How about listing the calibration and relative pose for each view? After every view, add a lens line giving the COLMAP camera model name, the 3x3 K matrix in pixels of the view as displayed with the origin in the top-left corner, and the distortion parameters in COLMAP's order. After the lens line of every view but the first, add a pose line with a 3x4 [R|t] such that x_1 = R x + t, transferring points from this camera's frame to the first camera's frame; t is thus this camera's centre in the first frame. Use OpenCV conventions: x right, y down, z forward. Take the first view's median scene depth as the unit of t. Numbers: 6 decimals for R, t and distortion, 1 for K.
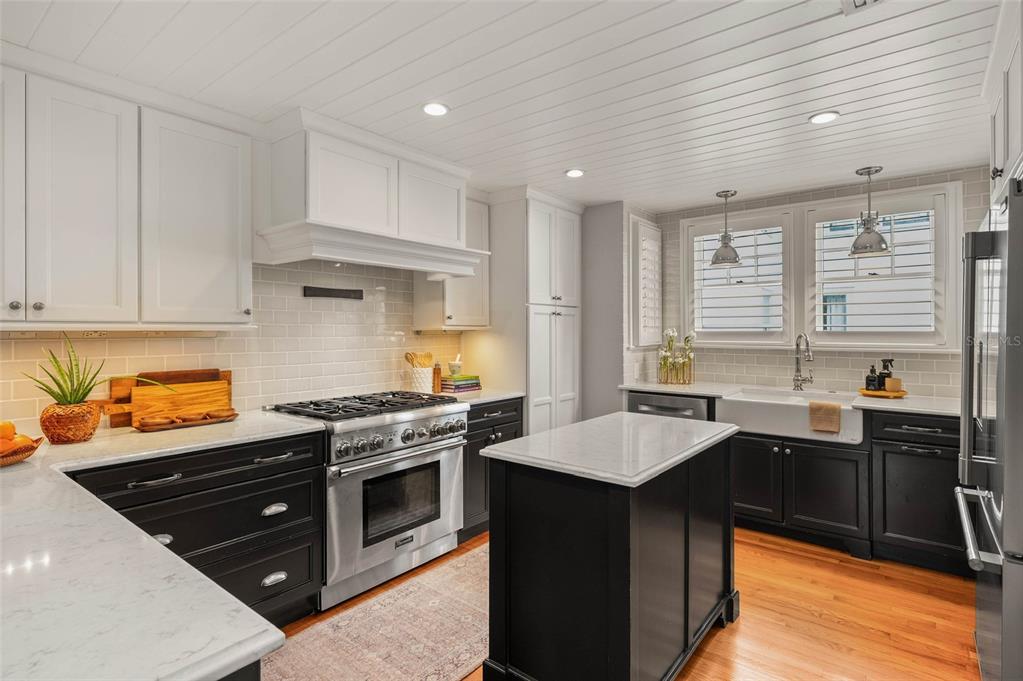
lens RADIAL K [[509.8, 0, 511.4], [0, 509.8, 329.9], [0, 0, 1]] dist [-0.001003, -0.000353]
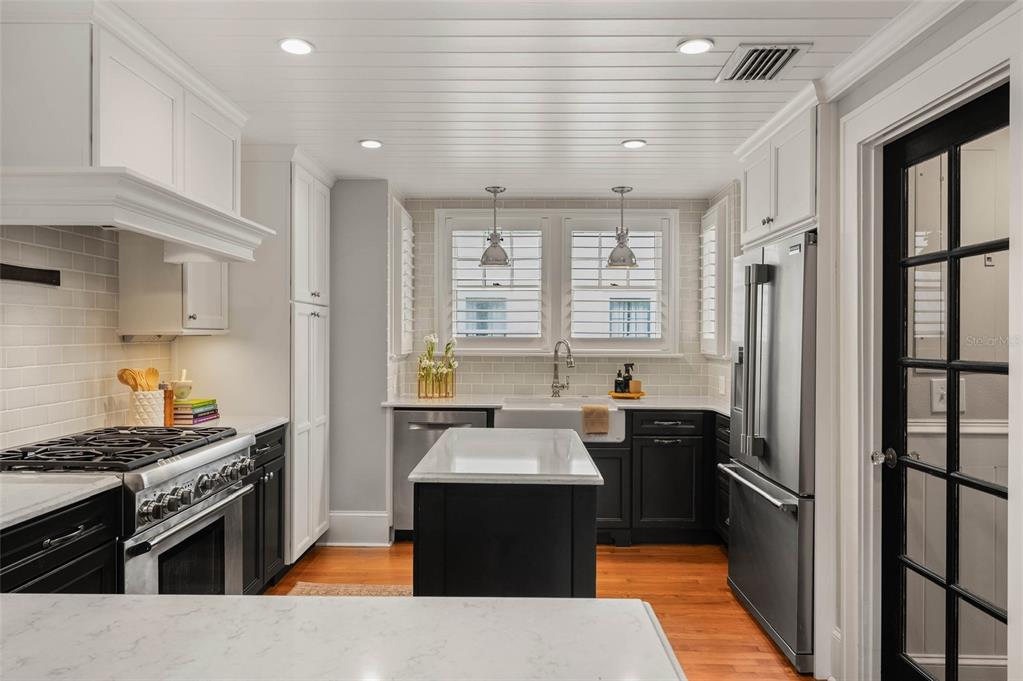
lens RADIAL K [[685.1, 0, 511.5], [0, 685.1, 340.5], [0, 0, 1]] dist [-0.002687, 0.000029]
pose [[0.791534, -0.000040, 0.611125, -0.338592], [-0.005729, 0.999956, 0.007486, -0.001766], [-0.611098, -0.009427, 0.791499, -0.008577]]
